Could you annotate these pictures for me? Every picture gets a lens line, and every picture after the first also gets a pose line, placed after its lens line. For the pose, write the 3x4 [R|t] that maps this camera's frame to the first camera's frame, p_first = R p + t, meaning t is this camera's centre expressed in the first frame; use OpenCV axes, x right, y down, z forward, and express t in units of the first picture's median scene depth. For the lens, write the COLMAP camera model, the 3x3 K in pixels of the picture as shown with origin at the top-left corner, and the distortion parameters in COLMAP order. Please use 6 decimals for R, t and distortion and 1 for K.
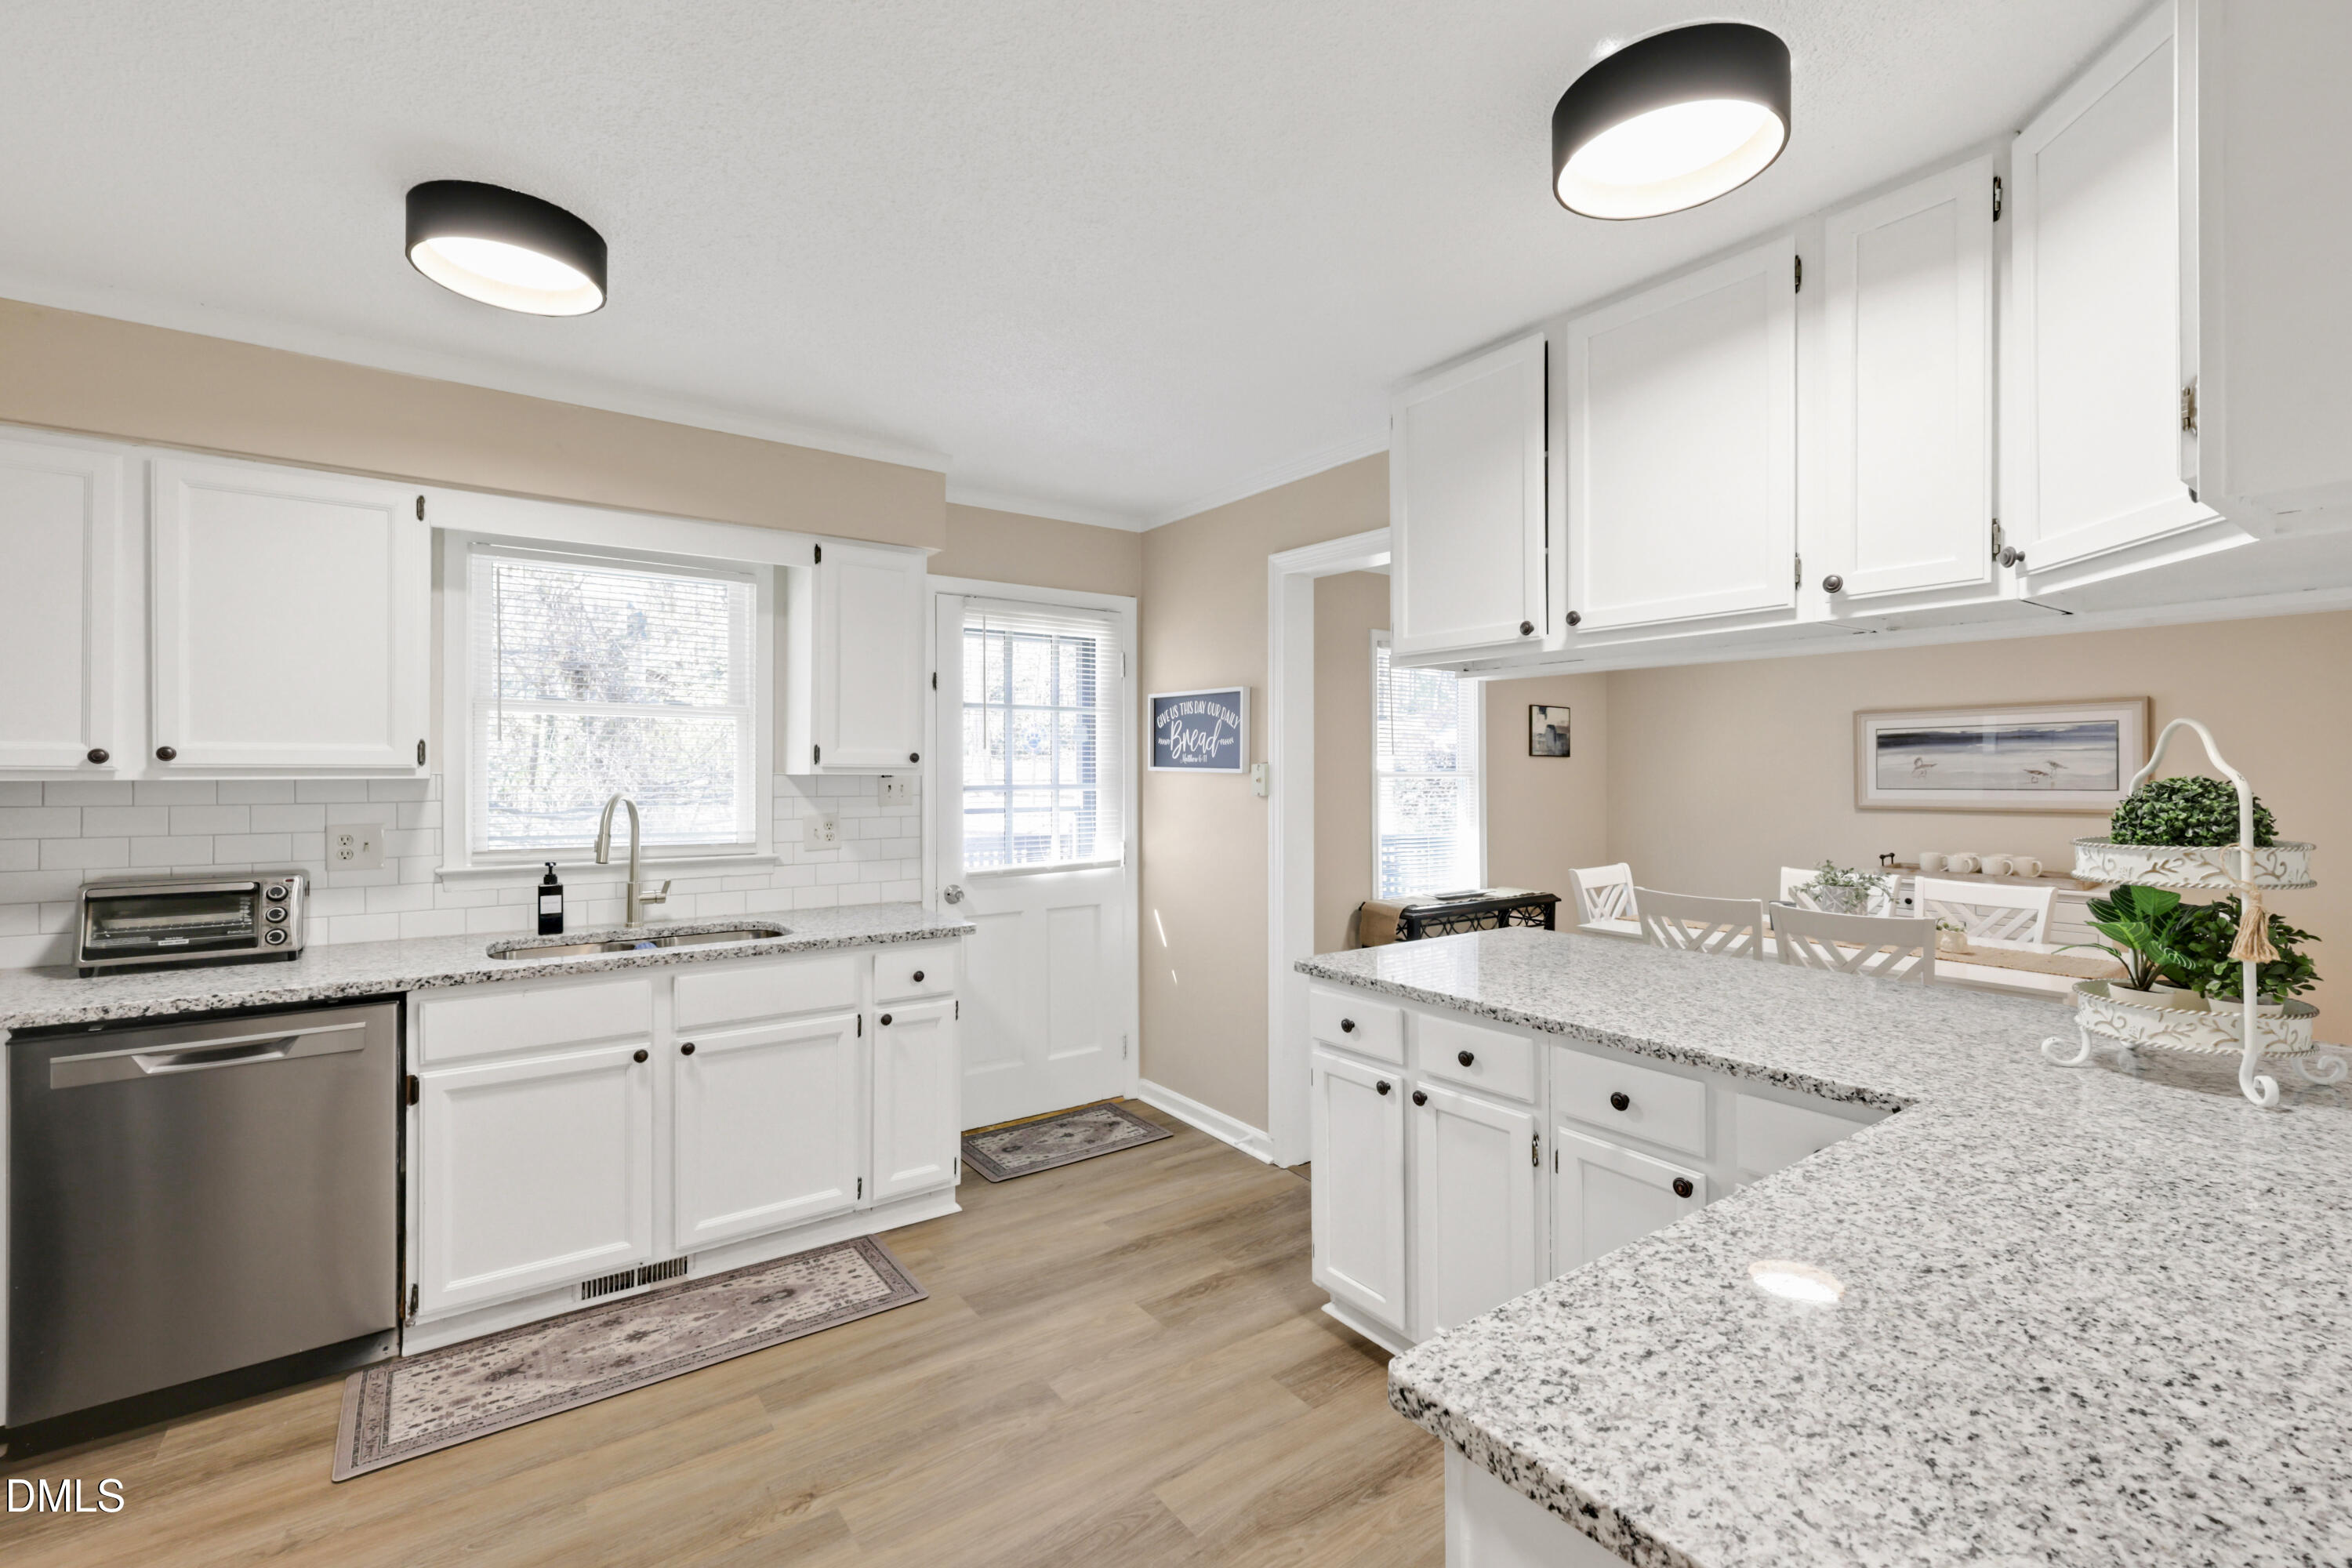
lens RADIAL K [[1035.3, 0, 1178.0], [0, 1035.3, 772.7], [0, 0, 1]] dist [-0.001310, -0.000142]
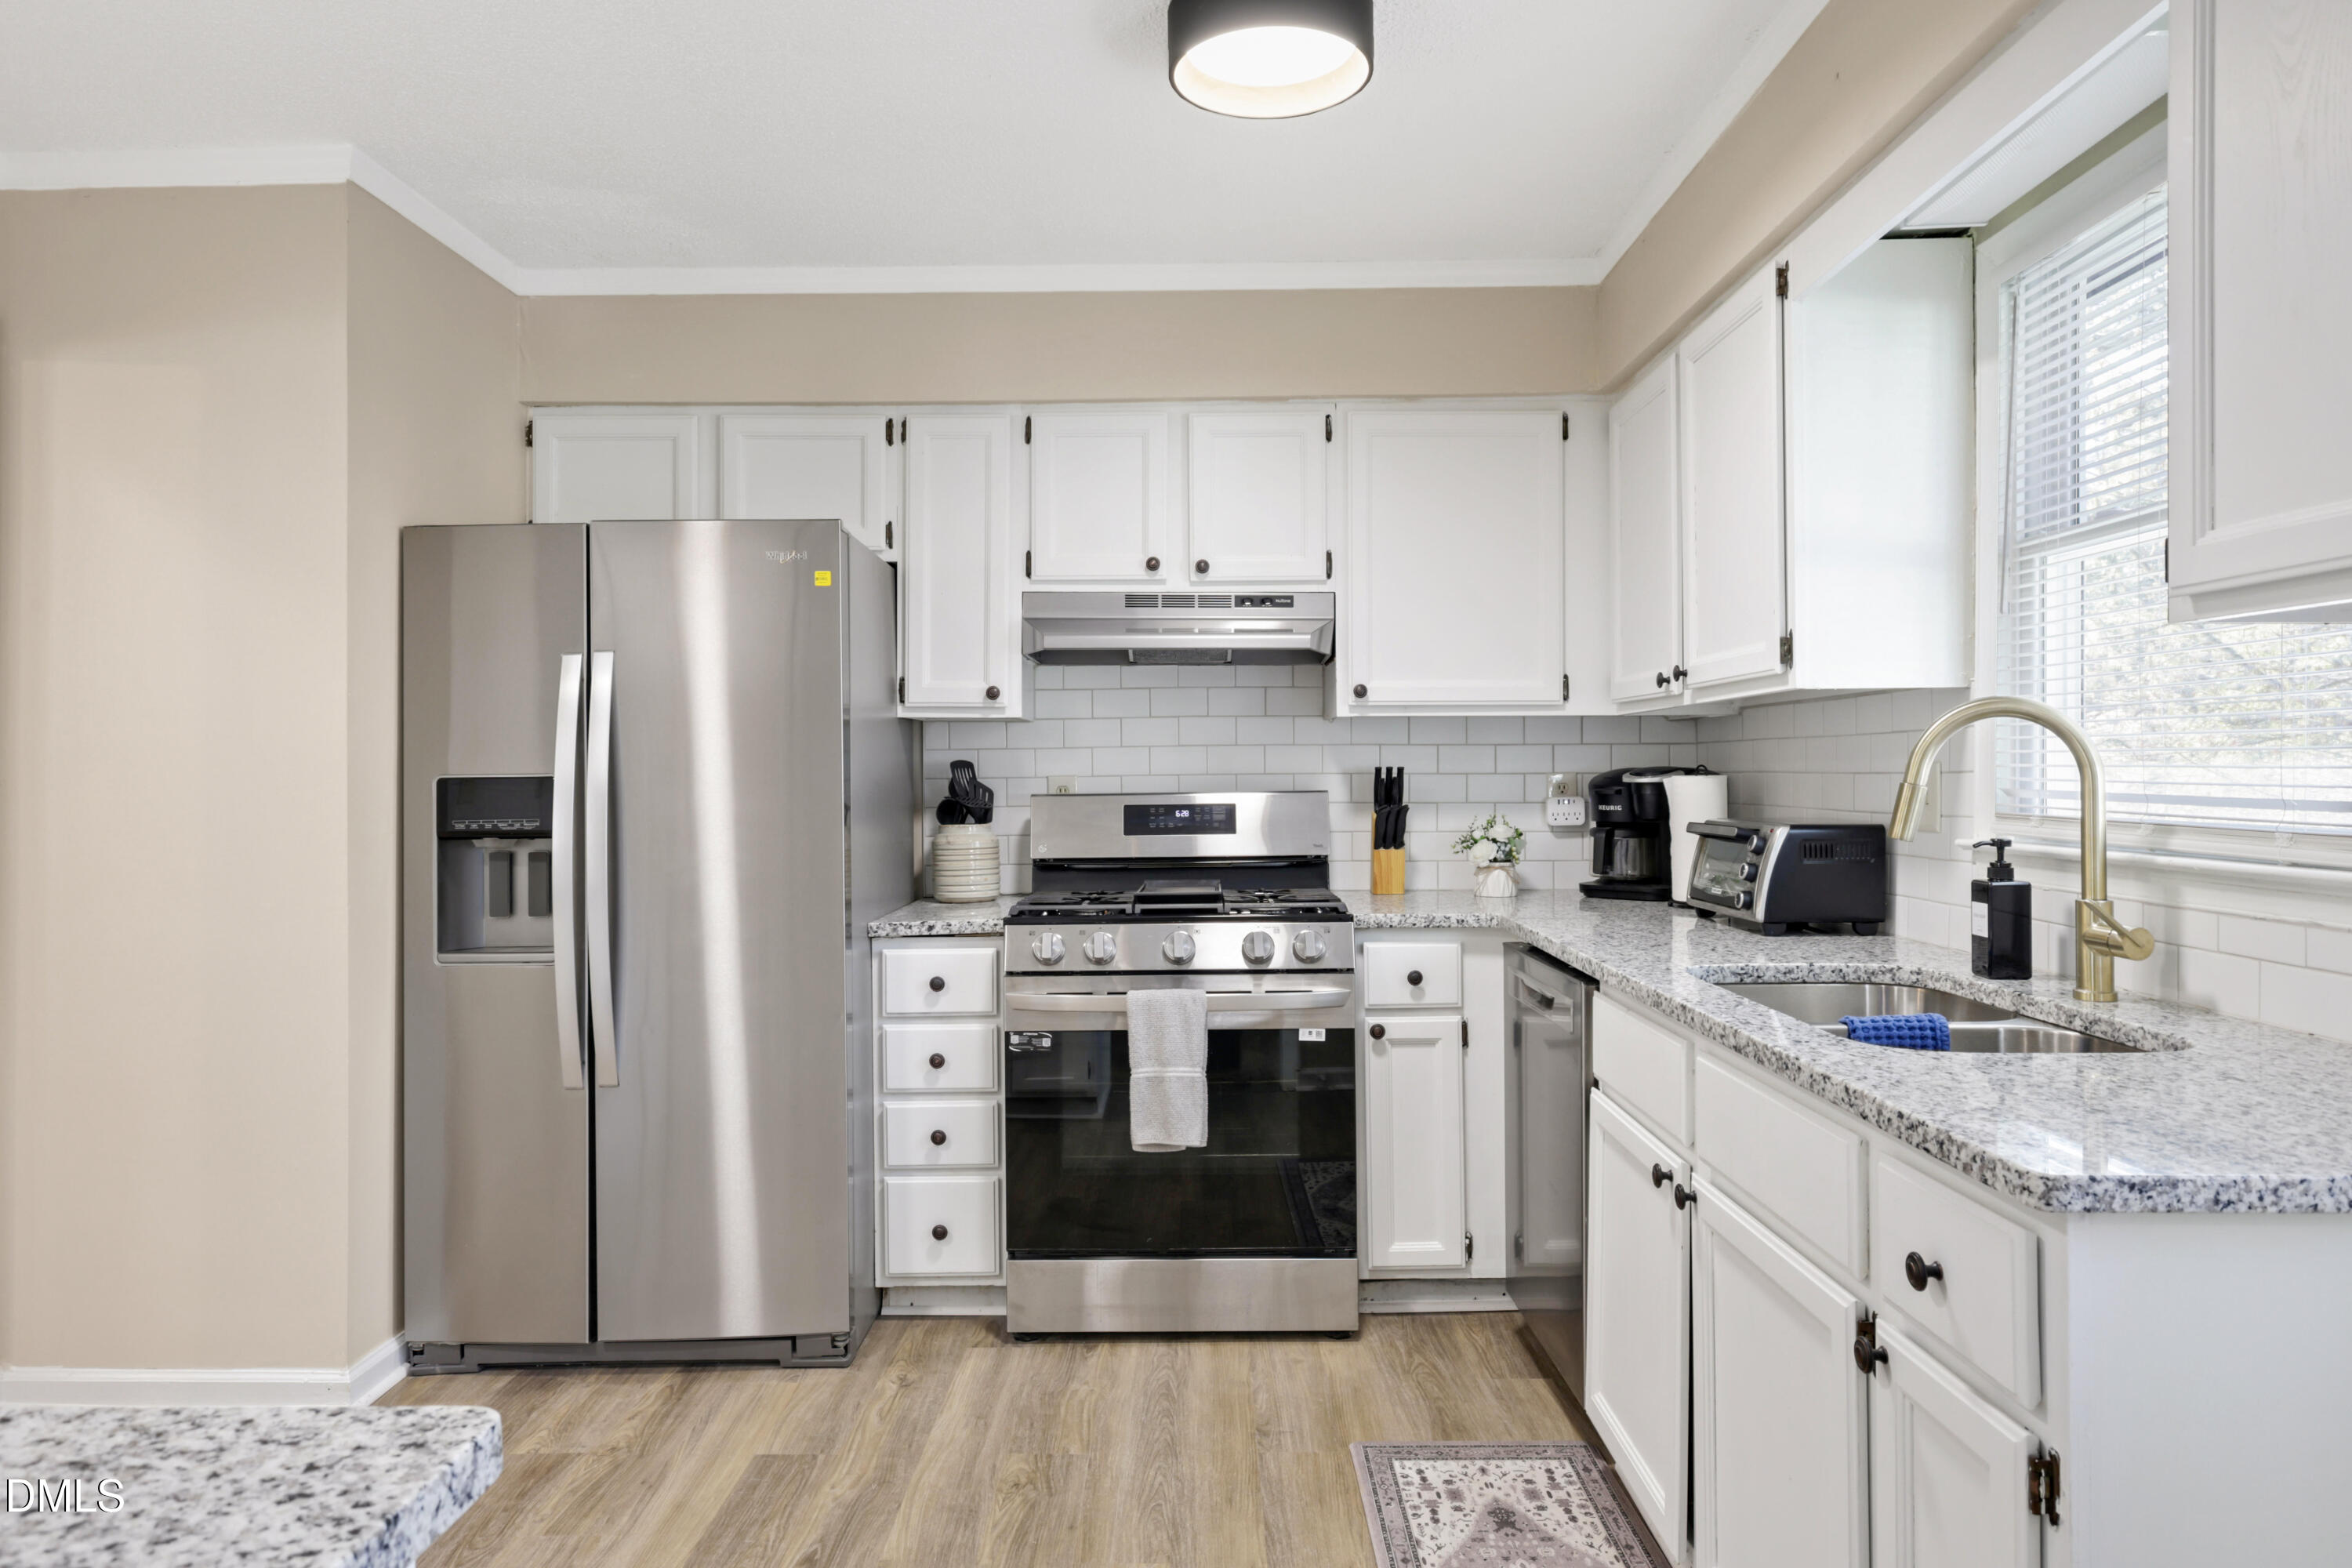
lens RADIAL K [[1473.0, 0, 1176.8], [0, 1473.0, 773.4], [0, 0, 1]] dist [0.008060, 0.002775]
pose [[-0.603287, 0.003335, -0.797517, 0.248393], [0.009231, 0.999953, -0.002801, 0.055647], [0.797470, -0.009052, -0.603290, 1.202284]]
